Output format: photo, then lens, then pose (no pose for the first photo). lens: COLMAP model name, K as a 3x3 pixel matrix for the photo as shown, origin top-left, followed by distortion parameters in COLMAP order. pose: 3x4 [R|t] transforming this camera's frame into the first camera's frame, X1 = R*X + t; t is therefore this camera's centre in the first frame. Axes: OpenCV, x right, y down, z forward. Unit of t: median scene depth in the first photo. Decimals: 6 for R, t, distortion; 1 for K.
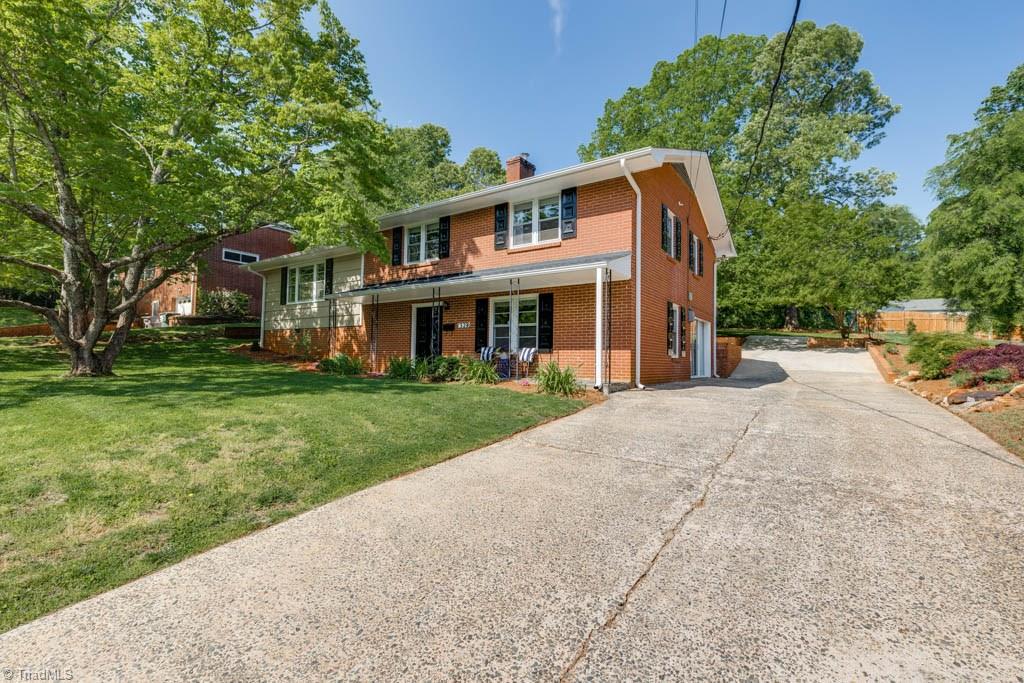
lens RADIAL K [[457.3, 0, 515.6], [0, 457.3, 339.3], [0, 0, 1]] dist [0.001786, 0.000005]
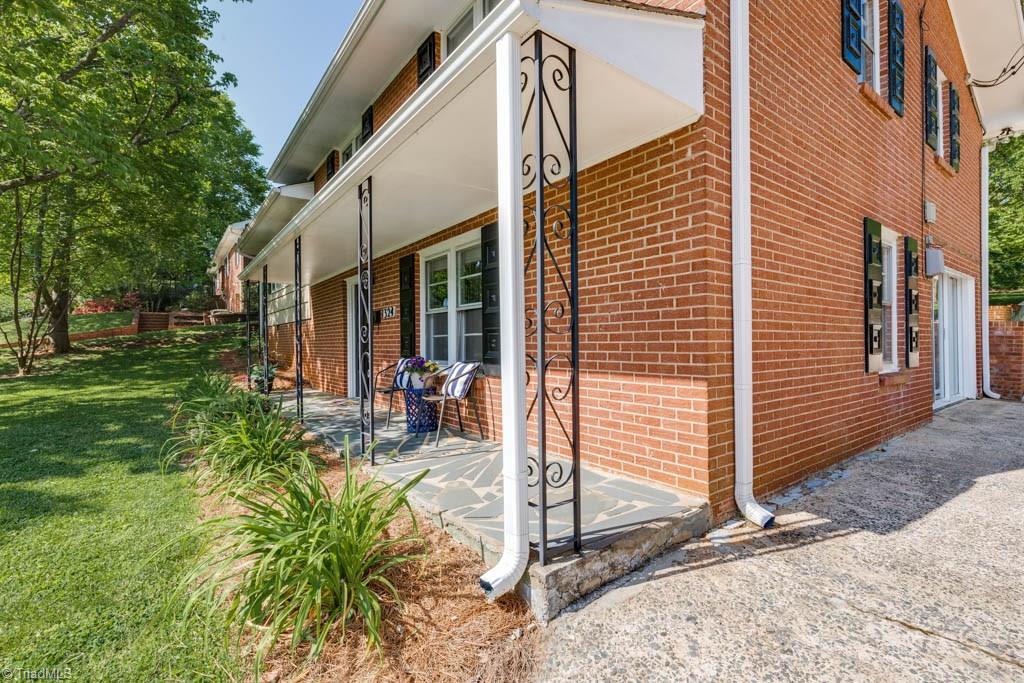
lens RADIAL K [[457.3, 0, 515.6], [0, 457.3, 339.3], [0, 0, 1]] dist [0.001786, 0.000005]
pose [[0.947241, -0.026334, -0.319440, 0.186462], [0.039130, 0.998666, 0.033704, -0.012415], [0.318126, -0.044425, 0.947007, 0.570326]]
